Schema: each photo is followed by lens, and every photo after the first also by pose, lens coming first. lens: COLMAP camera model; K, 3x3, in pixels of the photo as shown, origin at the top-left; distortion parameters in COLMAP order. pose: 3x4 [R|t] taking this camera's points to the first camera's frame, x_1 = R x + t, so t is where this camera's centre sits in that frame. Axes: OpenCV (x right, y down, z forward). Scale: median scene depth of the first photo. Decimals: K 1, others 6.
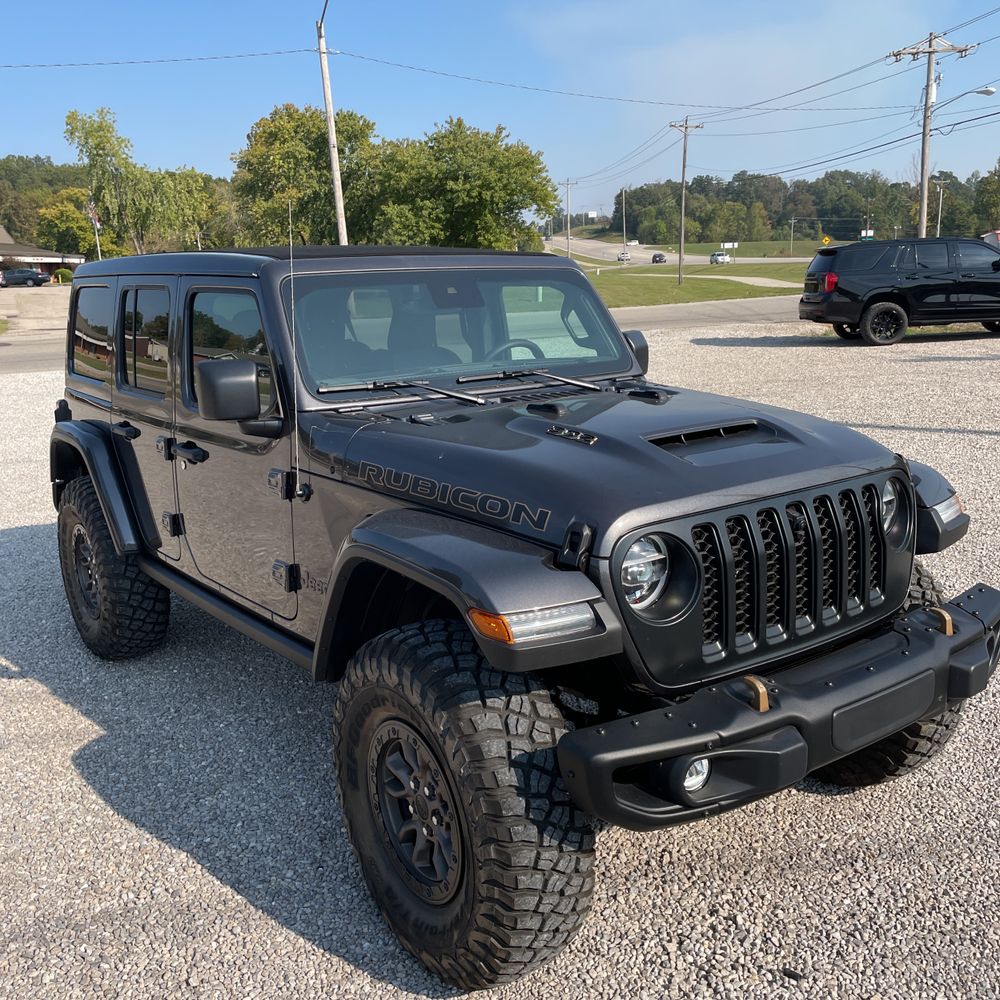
lens RADIAL K [[1007.9, 0, 491.9], [0, 1007.9, 496.1], [0, 0, 1]] dist [0.075922, -0.093881]
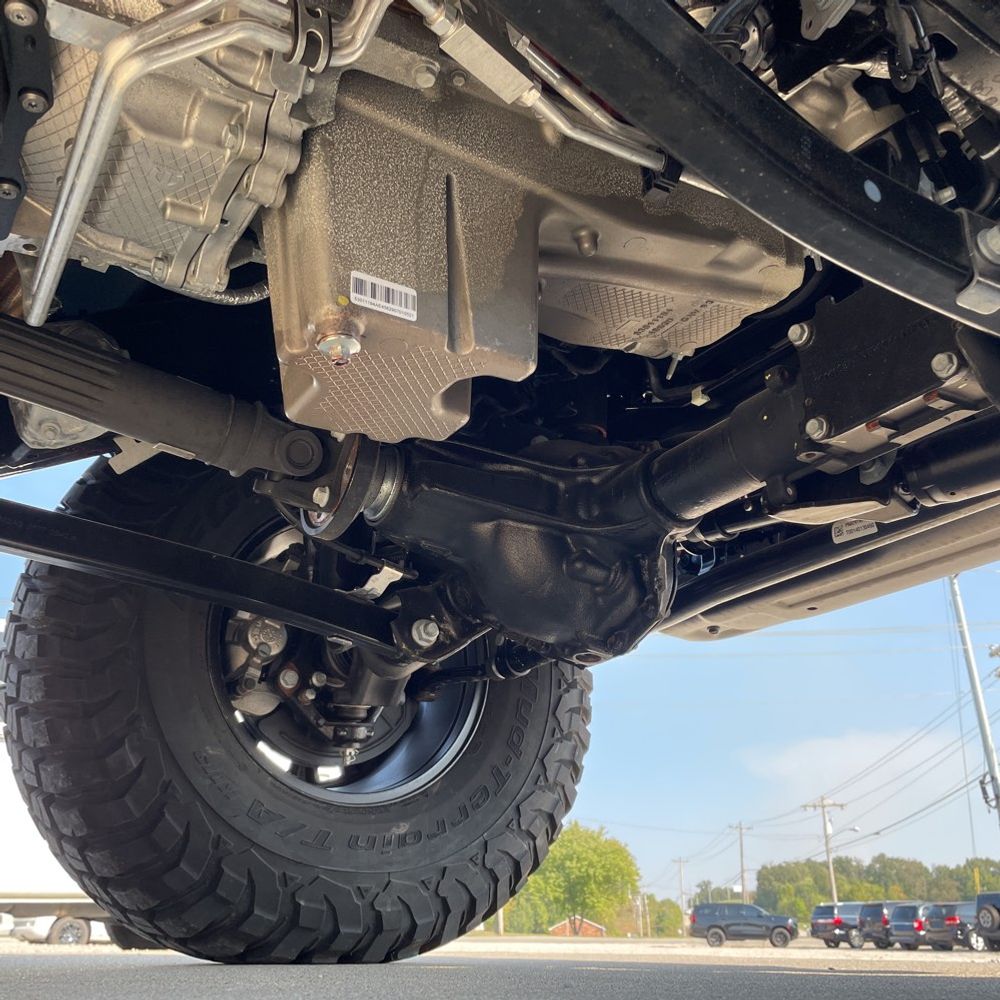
lens RADIAL K [[1007.9, 0, 491.9], [0, 1007.9, 496.1], [0, 0, 1]] dist [0.075922, -0.093881]
pose [[0.988889, -0.013297, -0.148058, 0.083435], [-0.076731, 0.807395, -0.585001, 0.164985], [0.127320, 0.589862, 0.797404, -0.610023]]
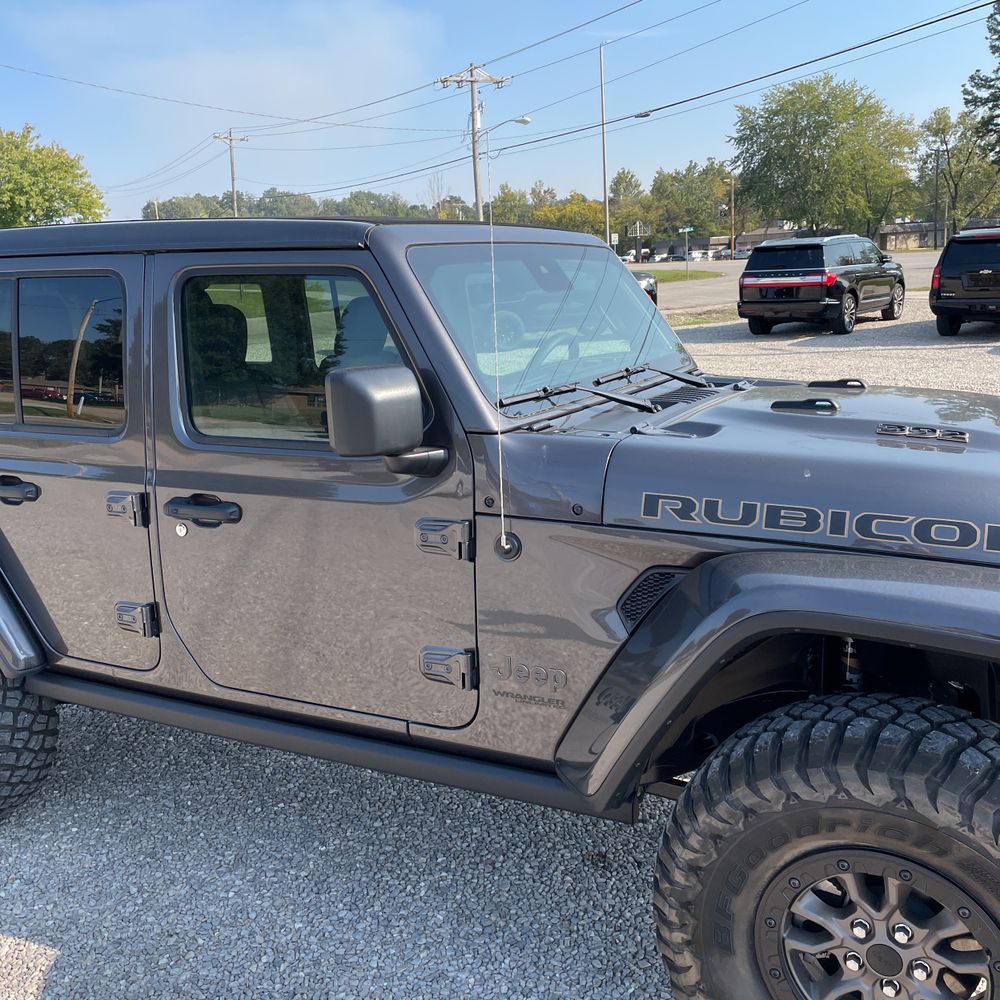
lens RADIAL K [[1007.9, 0, 491.9], [0, 1007.9, 496.1], [0, 0, 1]] dist [0.075922, -0.093881]
pose [[0.904686, -0.095378, 0.415266, -0.028495], [0.101651, 0.994795, 0.007030, -0.002672], [-0.413776, 0.035852, 0.909673, 0.021173]]
